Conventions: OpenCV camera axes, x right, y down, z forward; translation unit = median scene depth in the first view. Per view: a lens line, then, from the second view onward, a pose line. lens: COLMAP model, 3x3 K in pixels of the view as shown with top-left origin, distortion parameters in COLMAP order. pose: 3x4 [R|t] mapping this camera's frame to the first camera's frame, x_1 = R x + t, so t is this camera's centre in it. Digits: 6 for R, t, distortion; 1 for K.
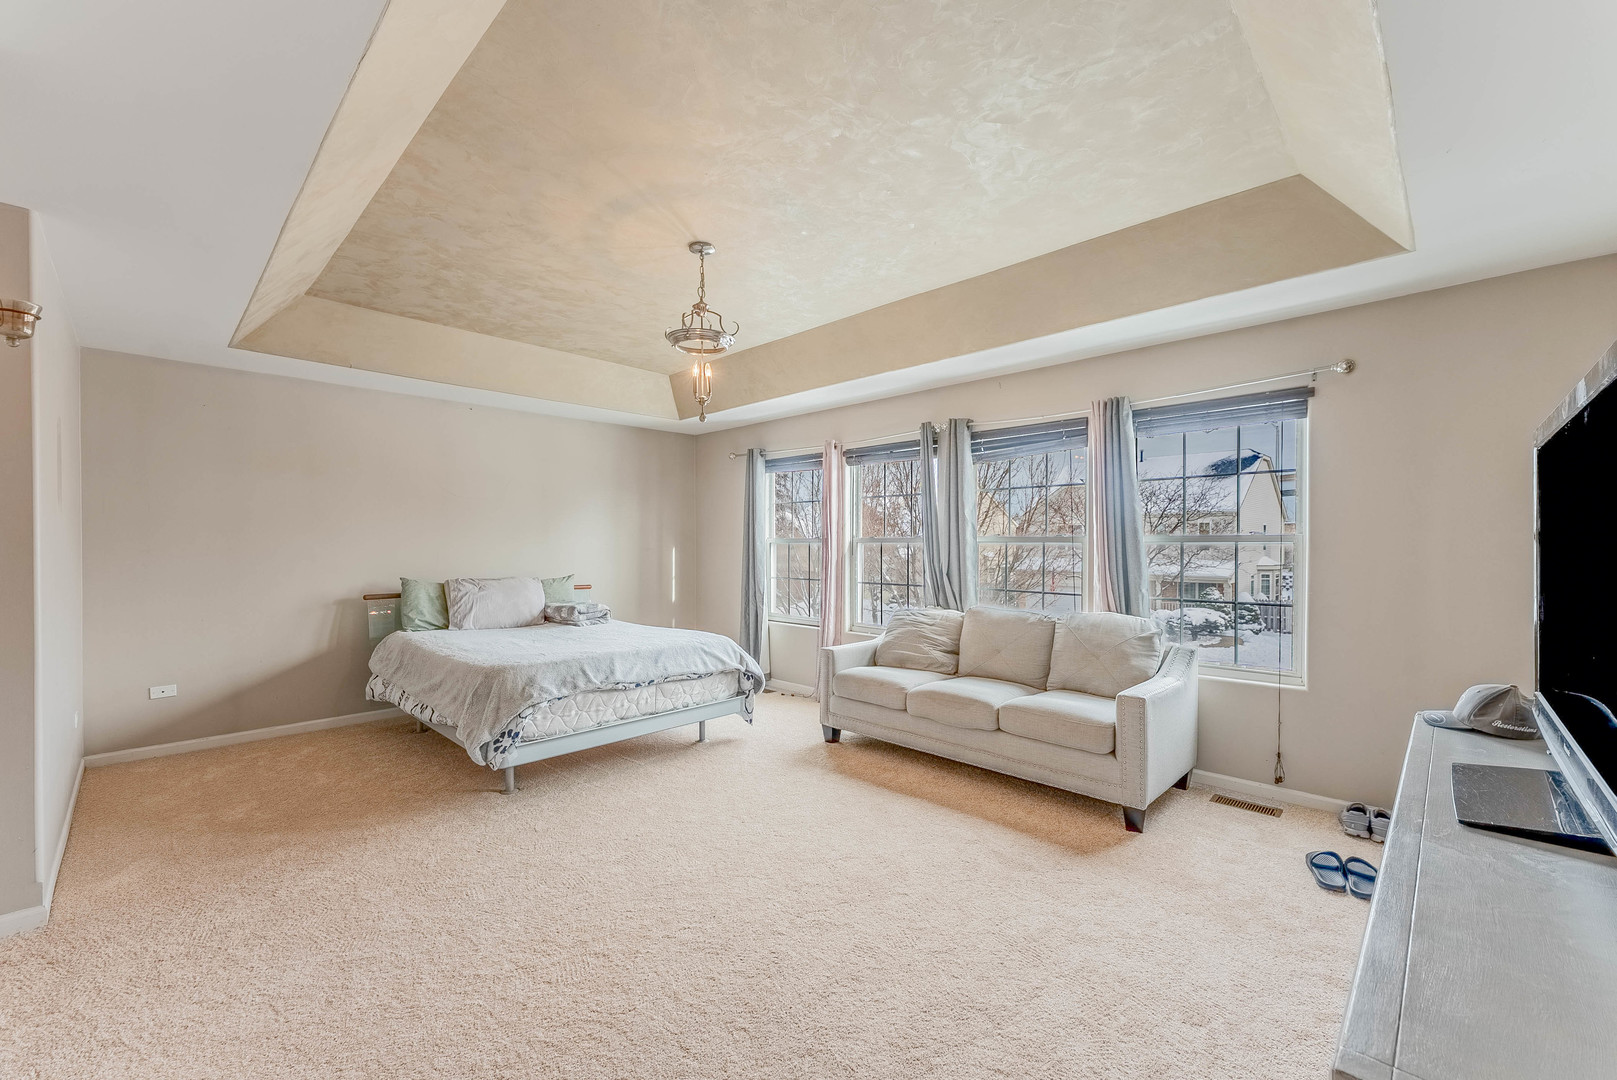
lens RADIAL K [[653.5, 0, 824.3], [0, 653.5, 539.7], [0, 0, 1]] dist [0.001126, 0.000017]
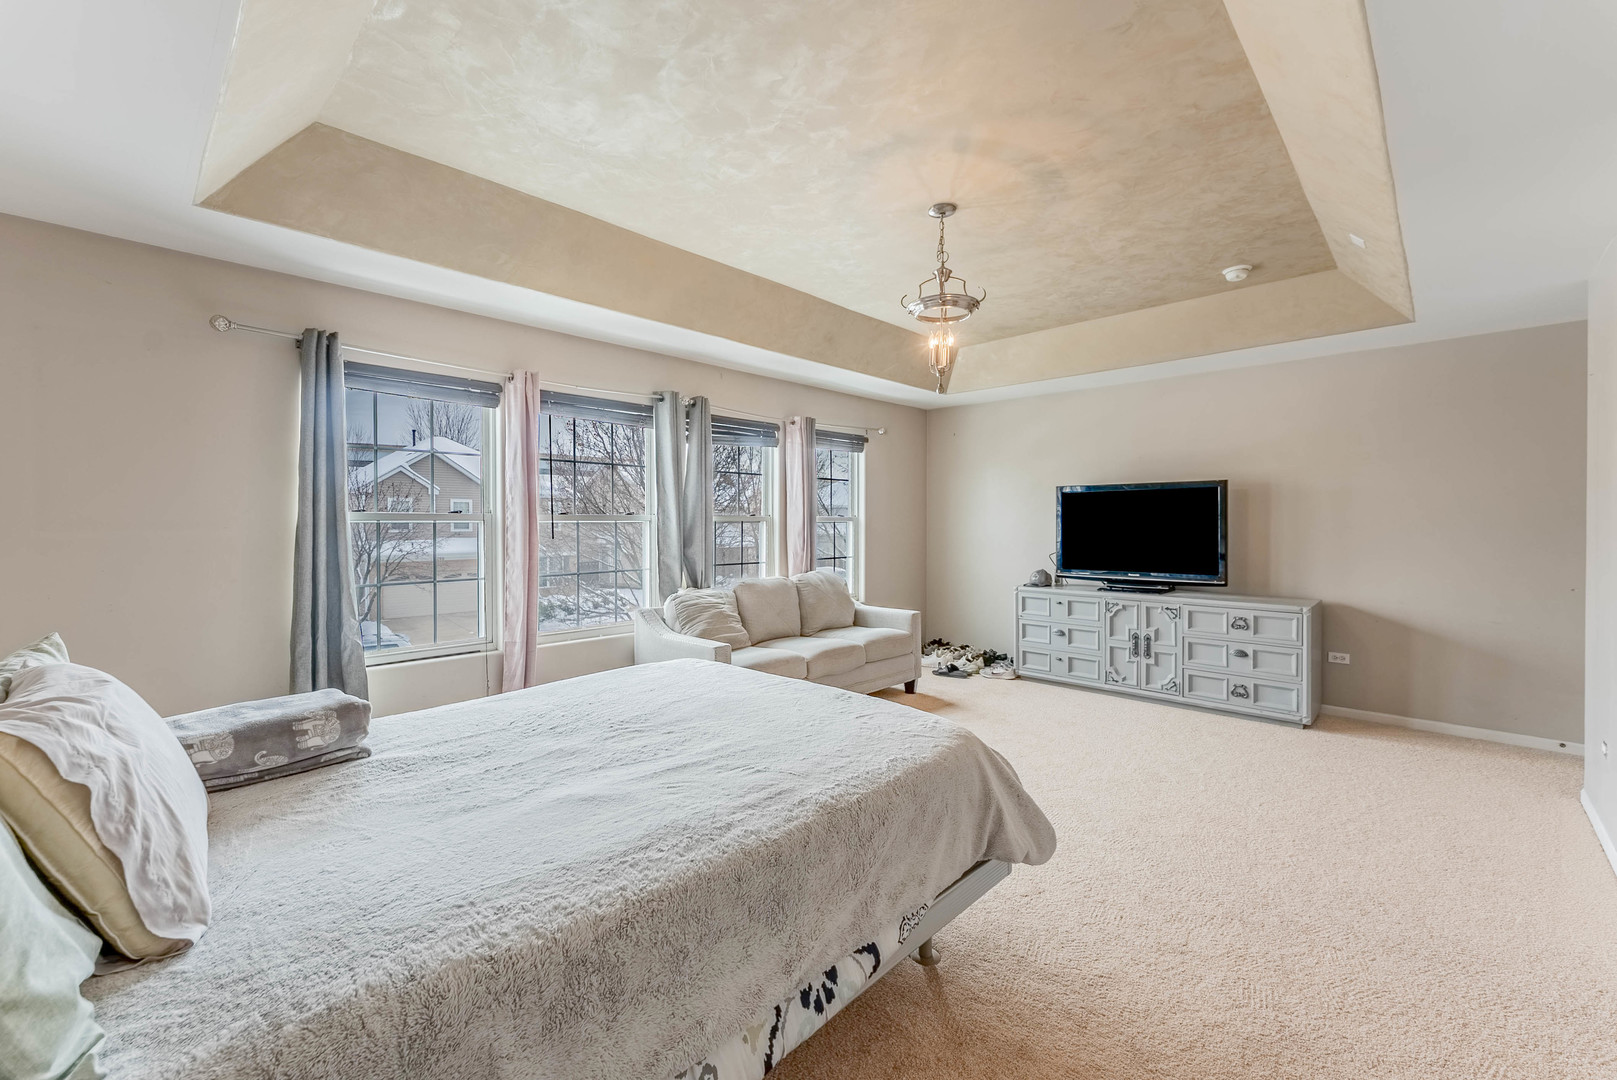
lens RADIAL K [[653.5, 0, 824.3], [0, 653.5, 539.7], [0, 0, 1]] dist [0.001126, 0.000017]
pose [[0.011460, -0.024000, 0.999646, -1.068652], [-0.014133, 0.999608, 0.024161, 0.010048], [-0.999834, -0.014405, 0.011117, 1.077435]]
